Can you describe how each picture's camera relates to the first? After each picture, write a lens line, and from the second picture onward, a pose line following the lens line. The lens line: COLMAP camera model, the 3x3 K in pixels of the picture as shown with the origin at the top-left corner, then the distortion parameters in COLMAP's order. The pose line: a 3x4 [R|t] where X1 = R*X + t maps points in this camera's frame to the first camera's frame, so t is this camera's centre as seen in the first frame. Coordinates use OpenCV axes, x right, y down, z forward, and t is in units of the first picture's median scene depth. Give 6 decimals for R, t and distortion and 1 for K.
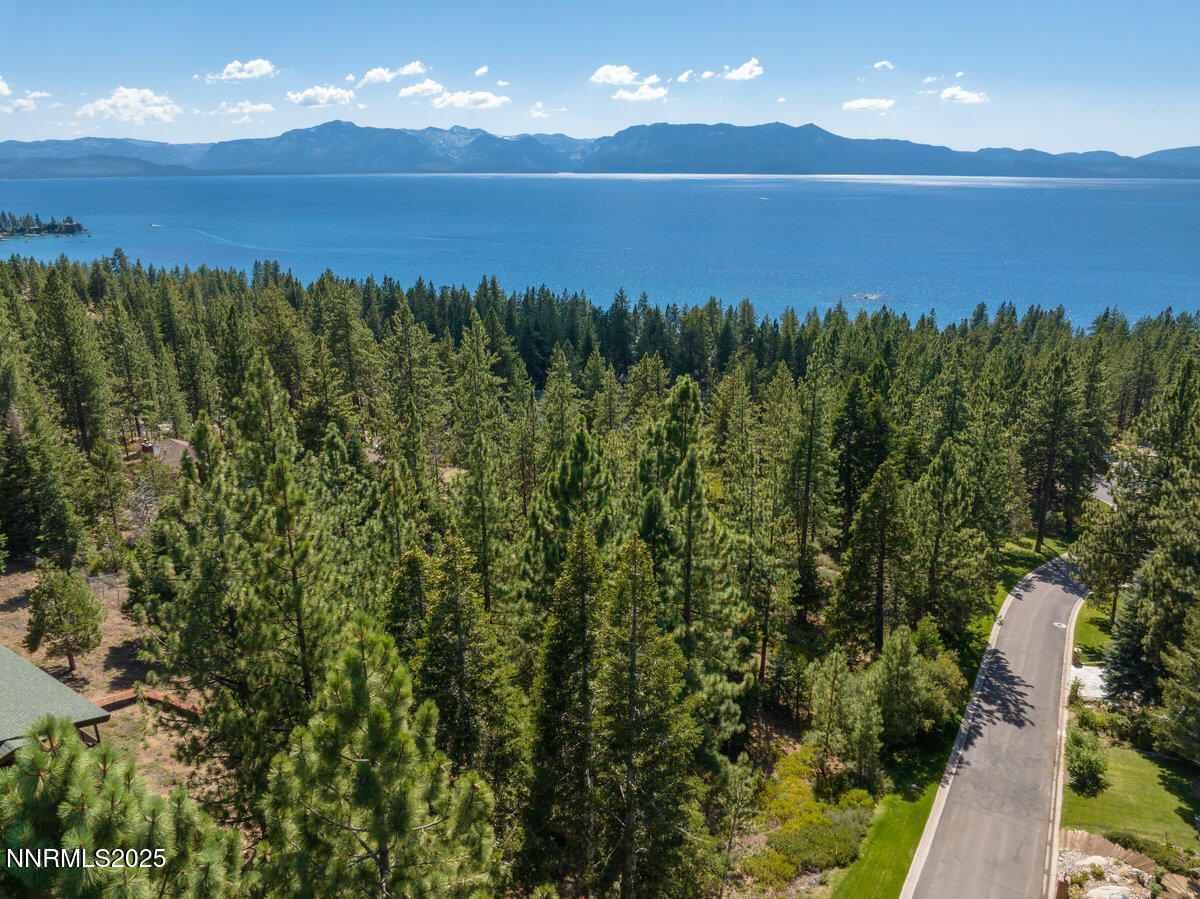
lens RADIAL K [[844.9, 0, 602.5], [0, 844.9, 442.0], [0, 0, 1]] dist [-0.046192, 0.012179]
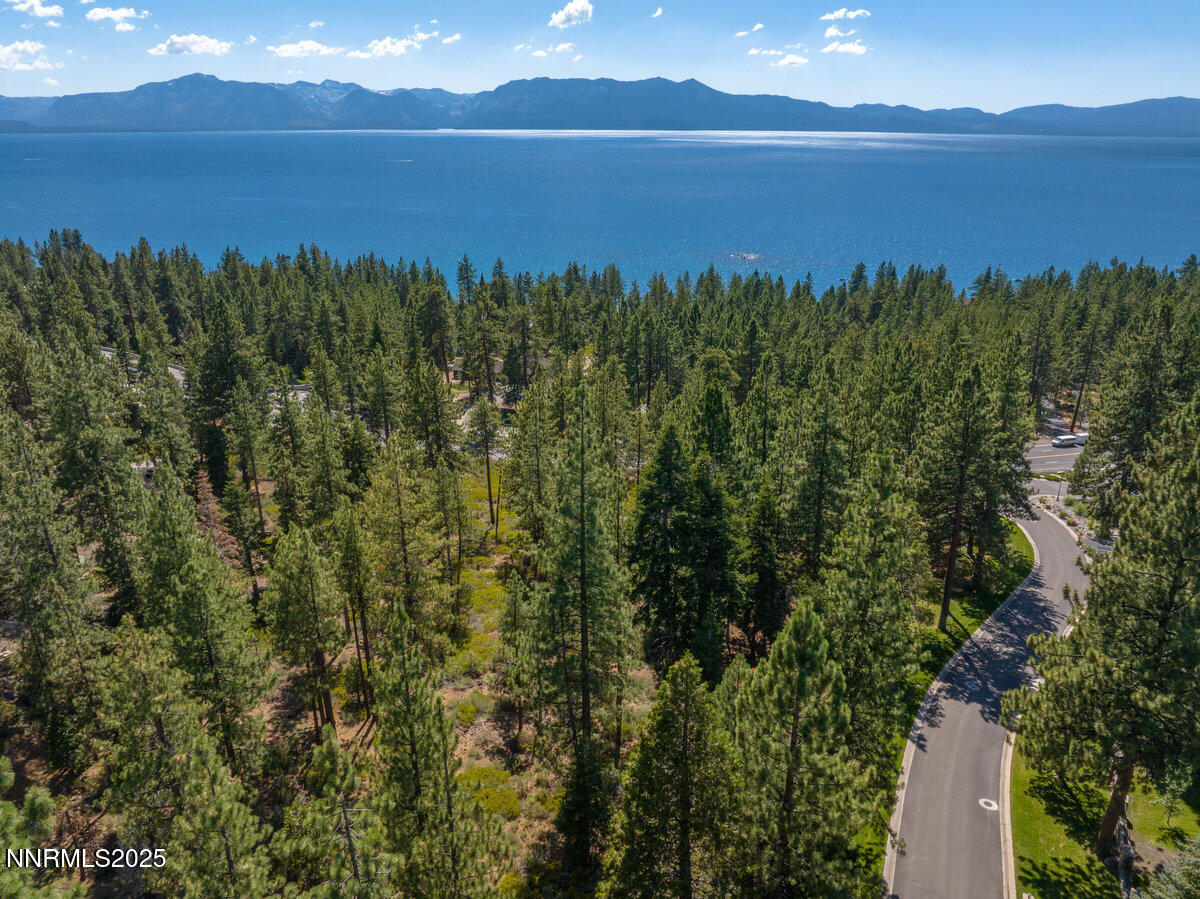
lens RADIAL K [[844.9, 0, 600.8], [0, 844.9, 447.4], [0, 0, 1]] dist [-0.046192, 0.012179]
pose [[0.991722, -0.043335, 0.120868, 0.213323], [0.036916, 0.997812, 0.054852, -0.117841], [-0.122981, -0.049936, 0.991152, 0.471993]]
